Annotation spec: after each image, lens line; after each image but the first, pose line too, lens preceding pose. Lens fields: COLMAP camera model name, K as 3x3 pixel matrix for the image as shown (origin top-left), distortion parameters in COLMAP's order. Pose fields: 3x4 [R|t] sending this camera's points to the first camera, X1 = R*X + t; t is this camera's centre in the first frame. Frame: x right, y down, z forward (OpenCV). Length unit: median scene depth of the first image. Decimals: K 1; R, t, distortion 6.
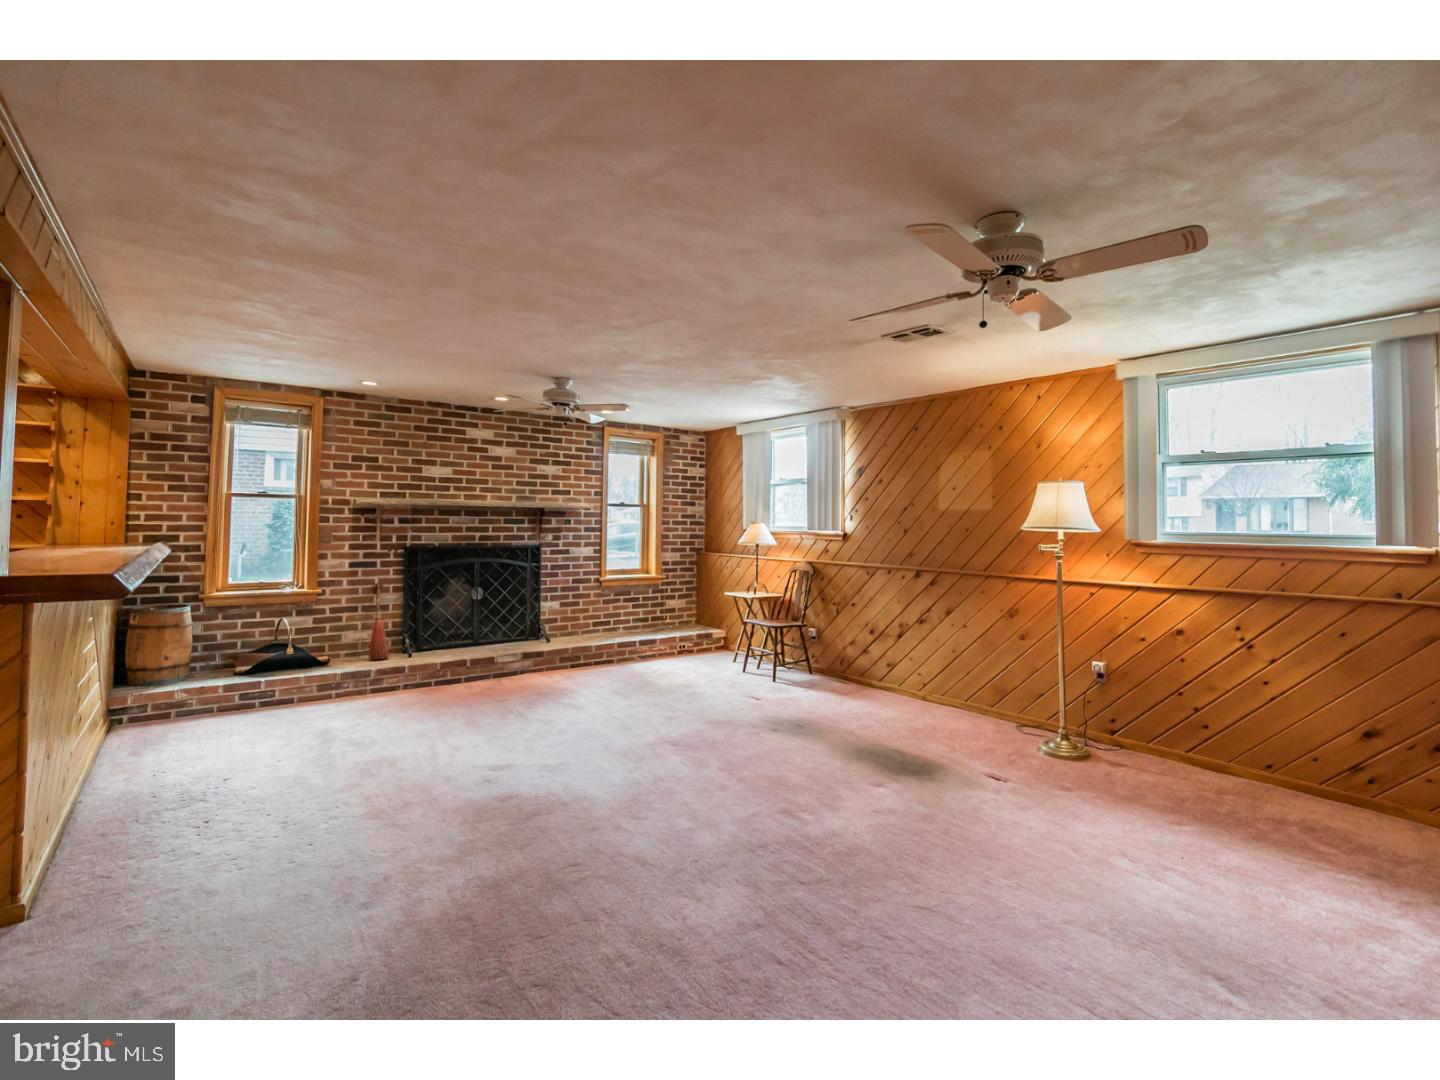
lens RADIAL K [[678.8, 0, 747.7], [0, 678.8, 494.4], [0, 0, 1]] dist [-0.017995, 0.000275]
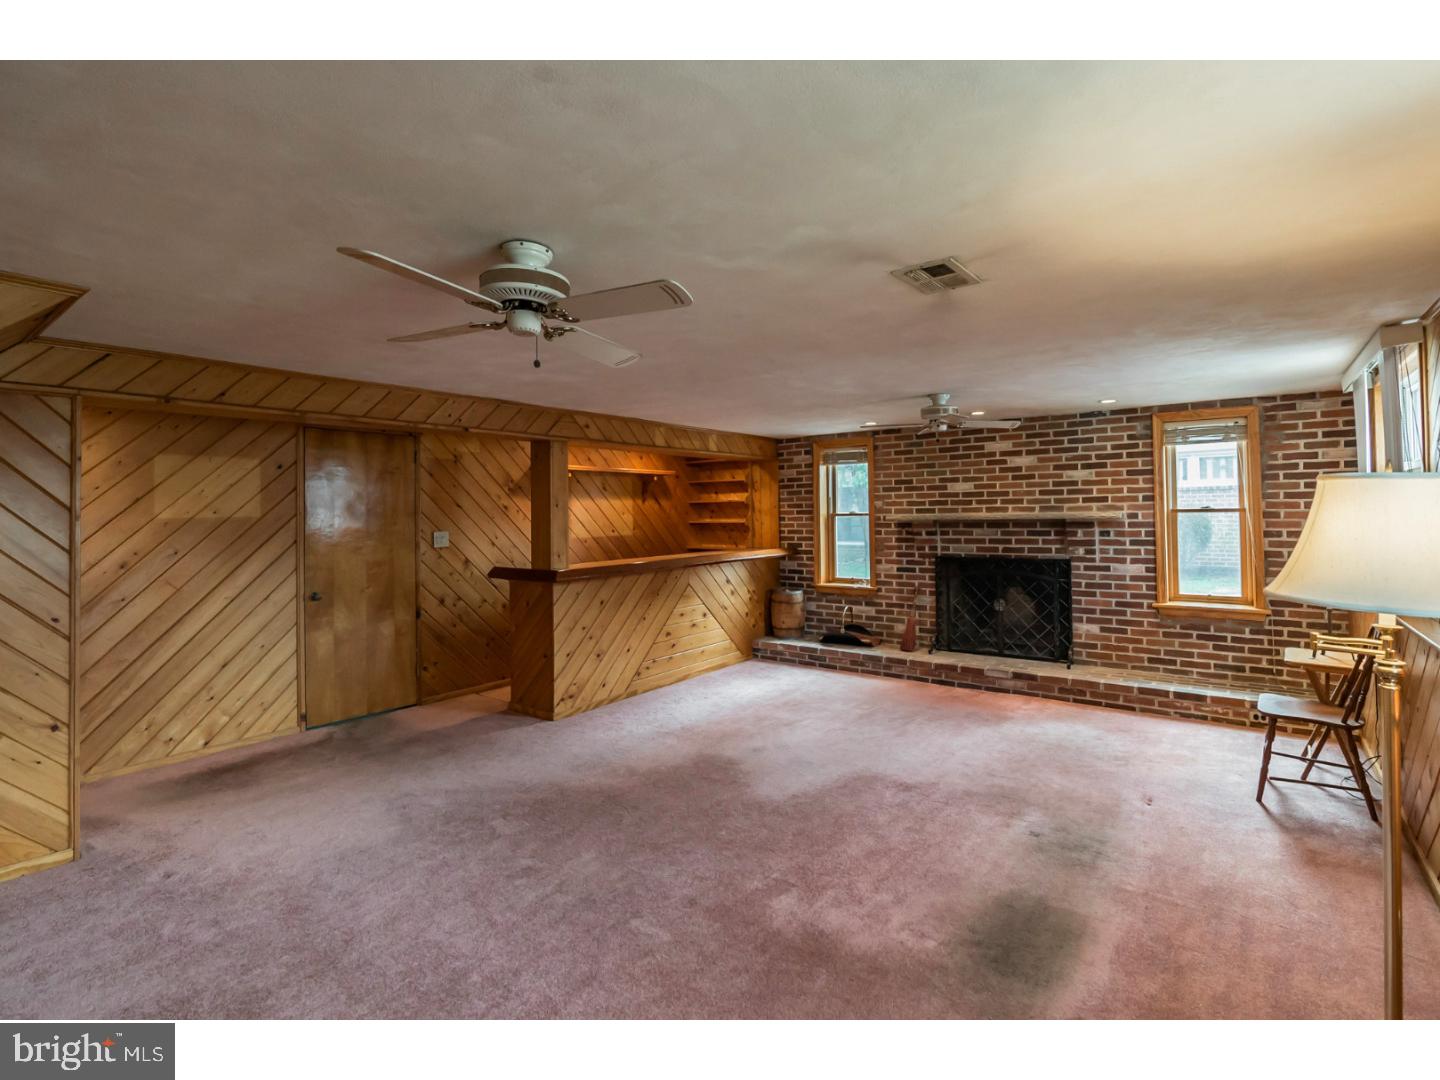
lens RADIAL K [[678.8, 0, 757.0], [0, 678.8, 495.5], [0, 0, 1]] dist [-0.017995, 0.000275]
pose [[0.271776, -0.040188, -0.961521, 0.526948], [0.055192, 0.998134, -0.026119, -0.011358], [0.960777, -0.045969, 0.273487, 0.419469]]
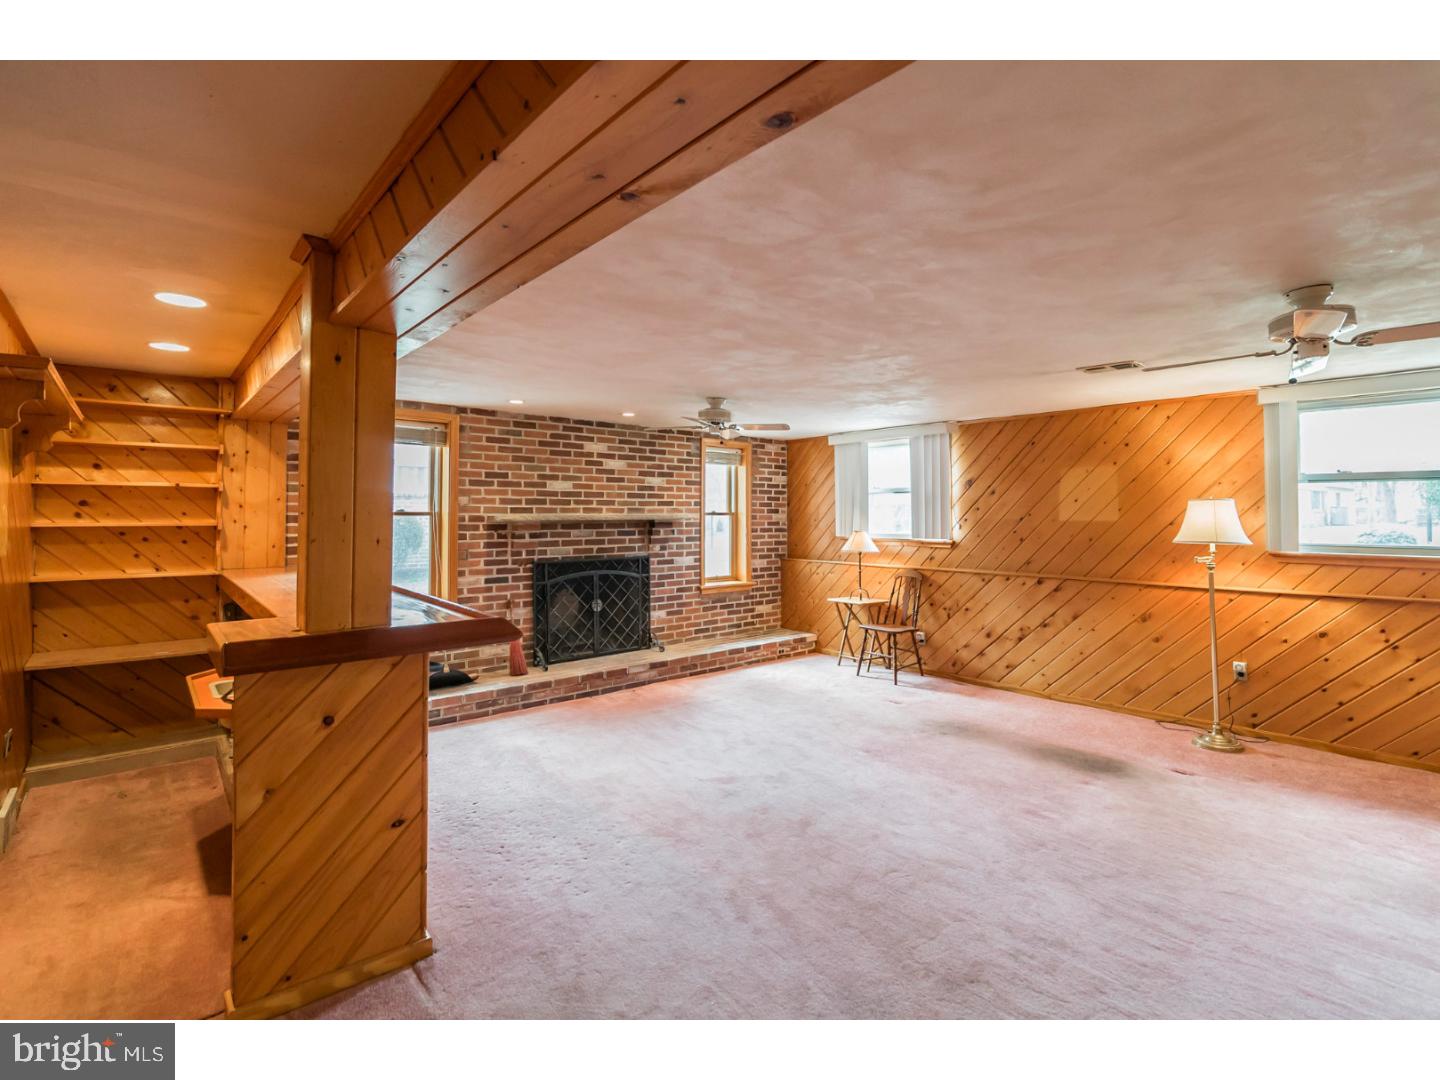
lens RADIAL K [[678.8, 0, 750.3], [0, 678.8, 495.1], [0, 0, 1]] dist [-0.017995, 0.000275]
pose [[0.998094, -0.008868, 0.061066, -0.253564], [0.008134, 0.999892, 0.012258, -0.032322], [-0.061168, -0.011738, 0.998058, -0.028325]]
